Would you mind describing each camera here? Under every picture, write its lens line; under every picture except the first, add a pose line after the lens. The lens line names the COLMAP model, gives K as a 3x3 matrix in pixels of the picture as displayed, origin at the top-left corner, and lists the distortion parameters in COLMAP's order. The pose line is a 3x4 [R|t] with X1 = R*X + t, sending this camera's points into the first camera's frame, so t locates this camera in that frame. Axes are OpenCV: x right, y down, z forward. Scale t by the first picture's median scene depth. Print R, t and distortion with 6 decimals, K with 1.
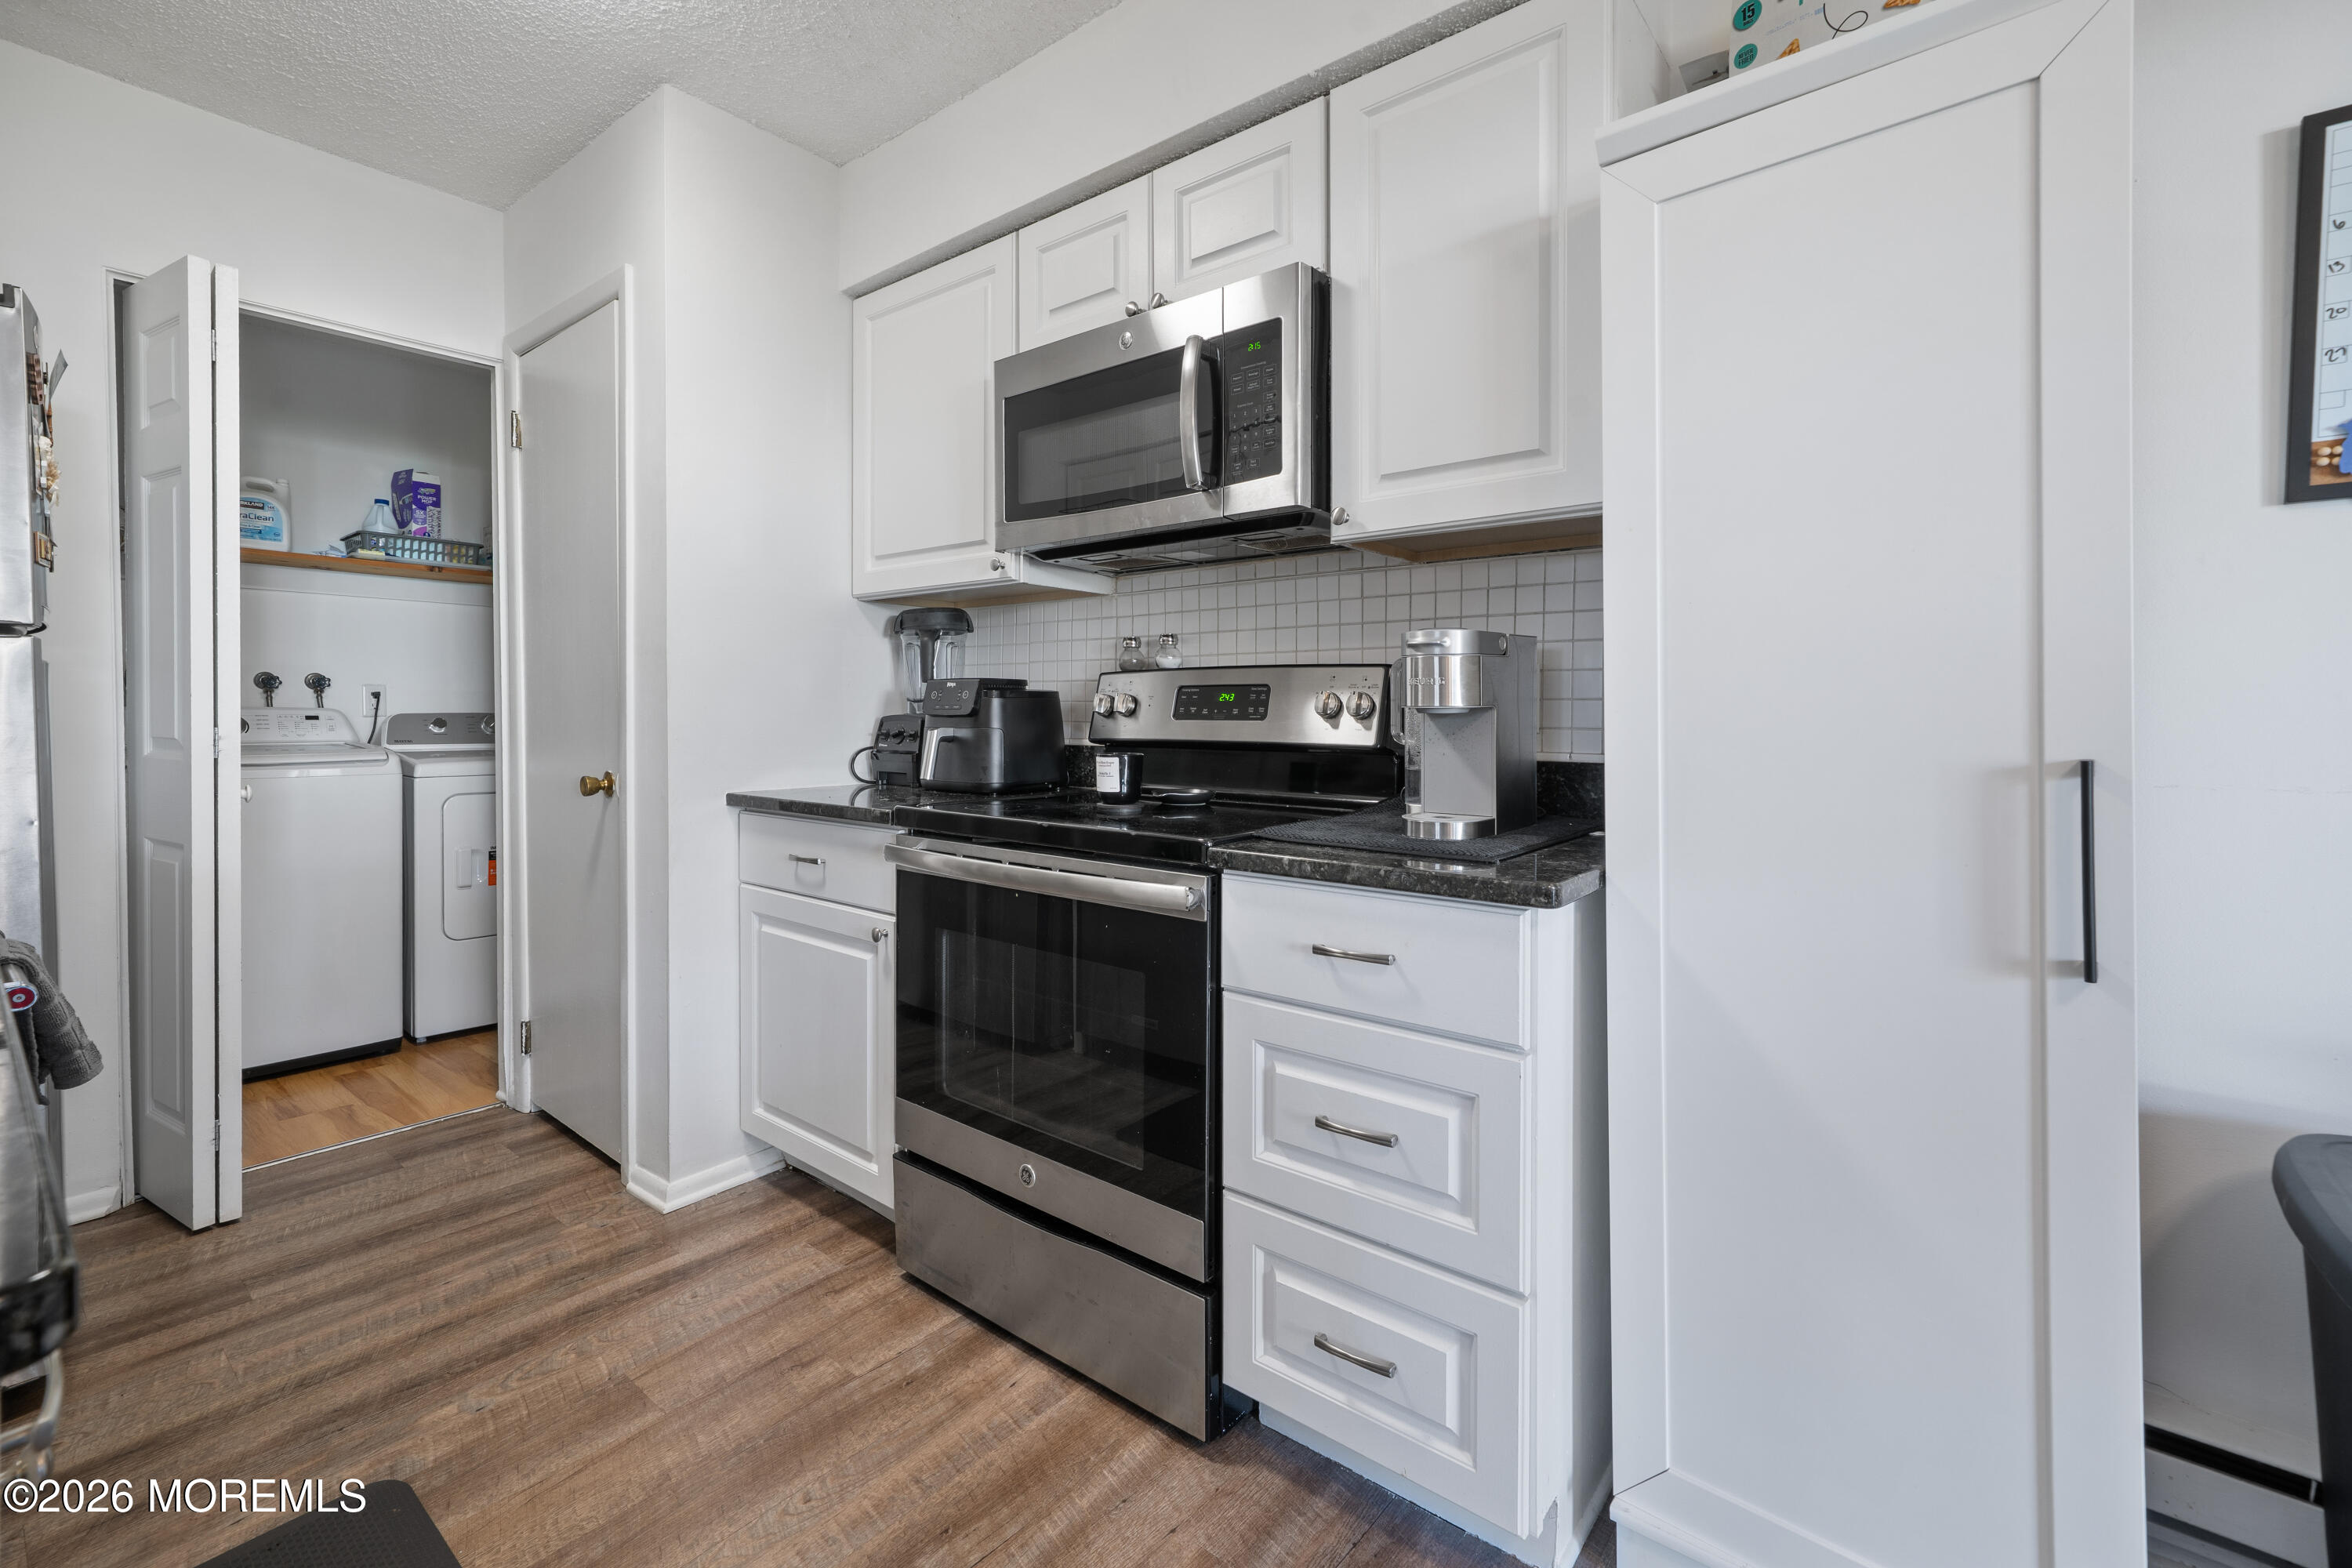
lens RADIAL K [[1012.5, 0, 1174.6], [0, 1012.5, 717.6], [0, 0, 1]] dist [0.011447, 0.000218]
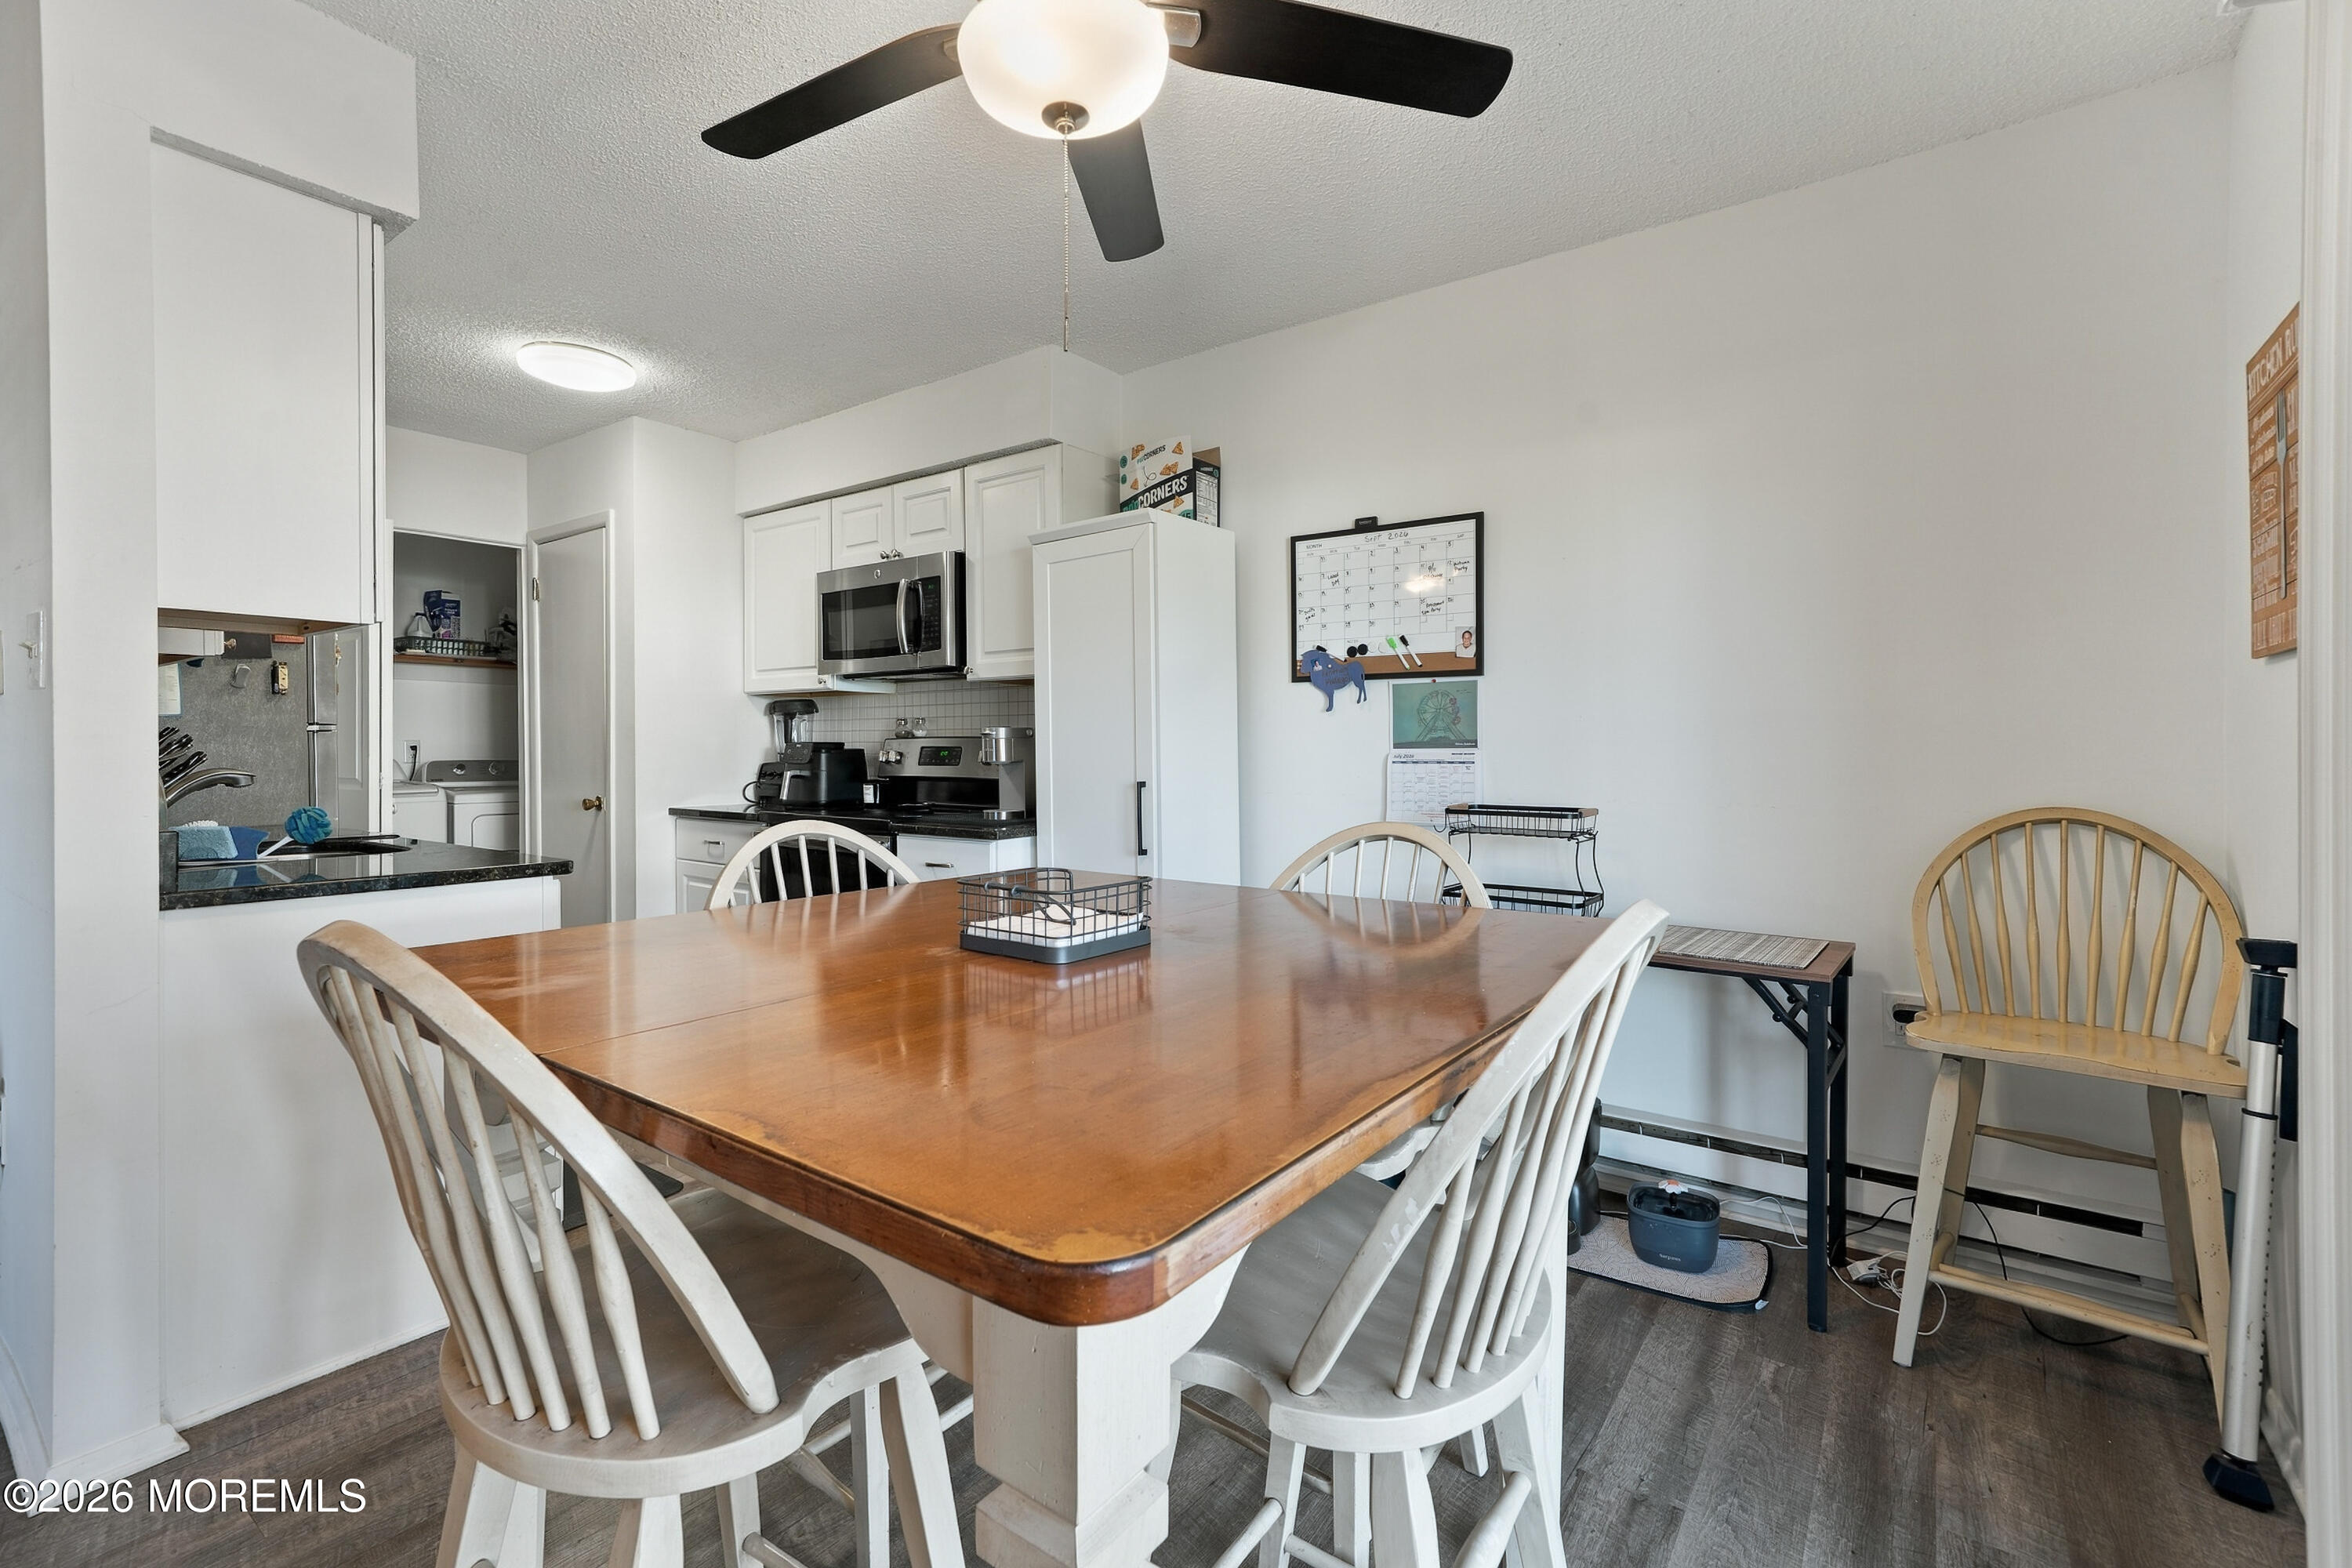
lens RADIAL K [[1005.5, 0, 1170.1], [0, 1005.5, 751.3], [0, 0, 1]] dist [0.011847, 0.000101]
pose [[0.998541, -0.003654, 0.053879, 0.345101], [0.003819, 0.999988, -0.002957, -0.015833], [-0.053867, 0.003159, 0.998543, -0.822225]]
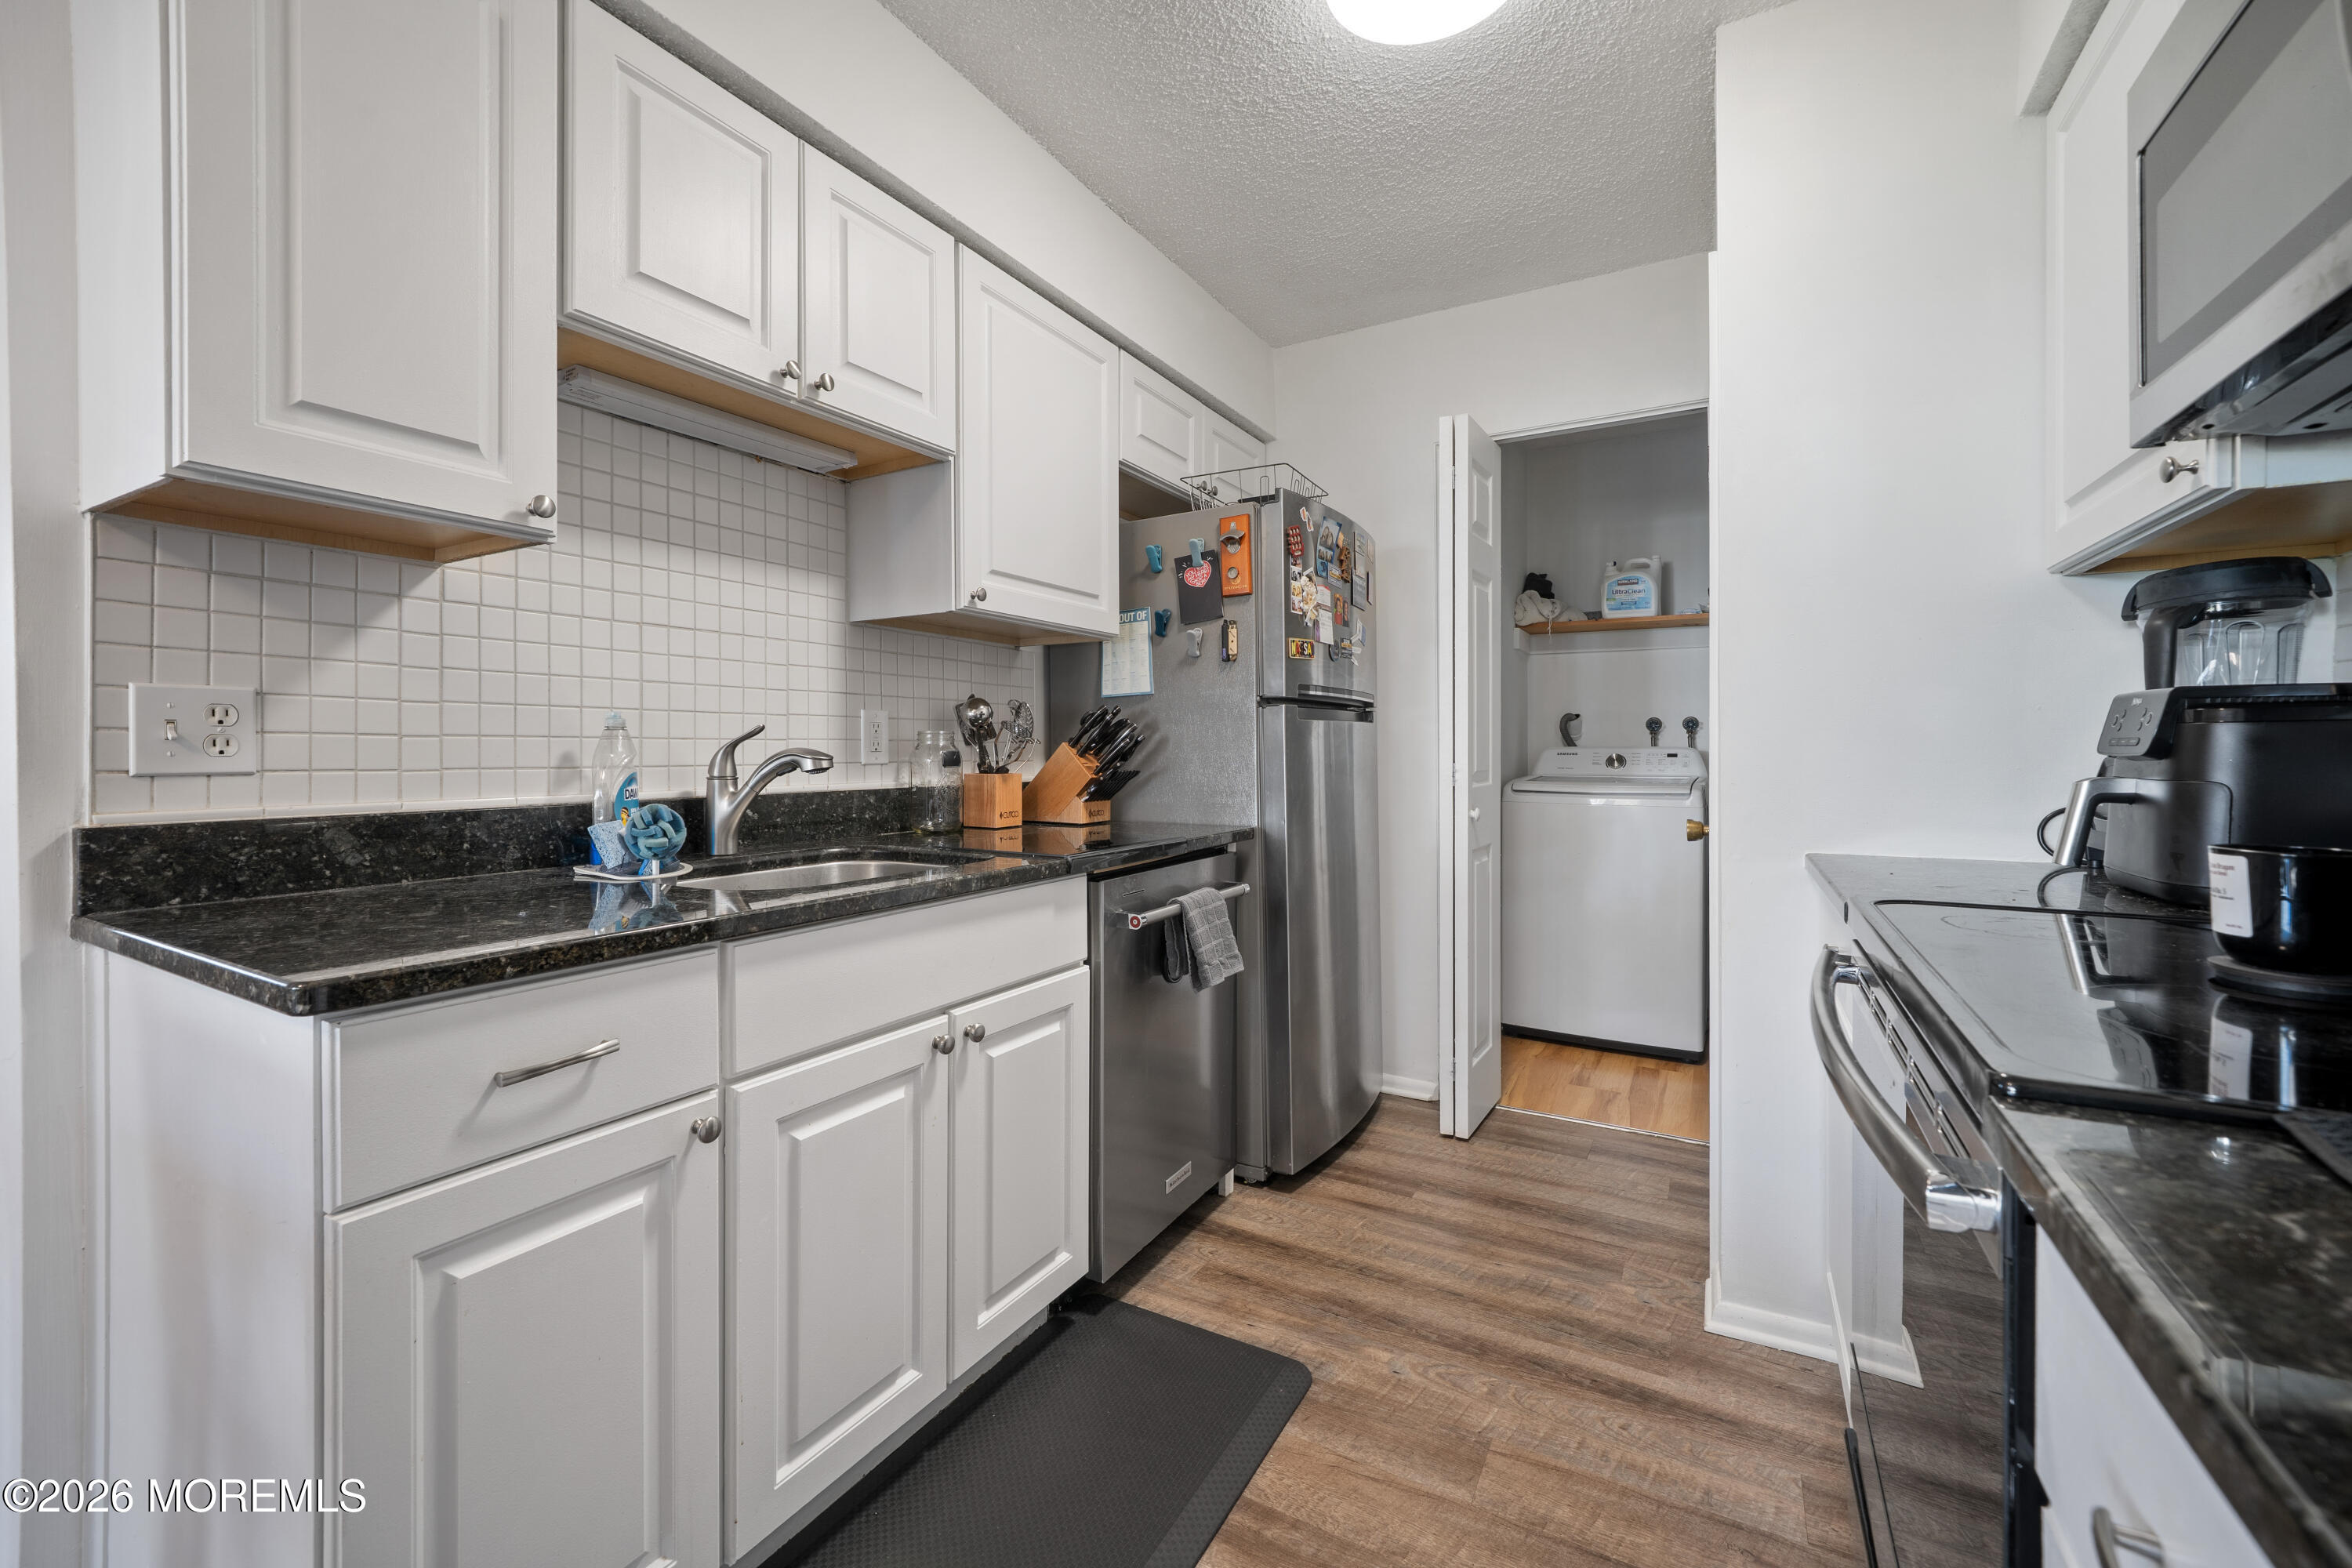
lens RADIAL K [[966.6, 0, 1171.8], [0, 966.6, 747.8], [0, 0, 1]] dist [-0.000576, -0.000242]
pose [[0.161360, -0.004665, -0.986885, 0.229276], [-0.000643, 0.999988, -0.004832, -0.004292], [0.986895, 0.001414, 0.161355, 0.400774]]
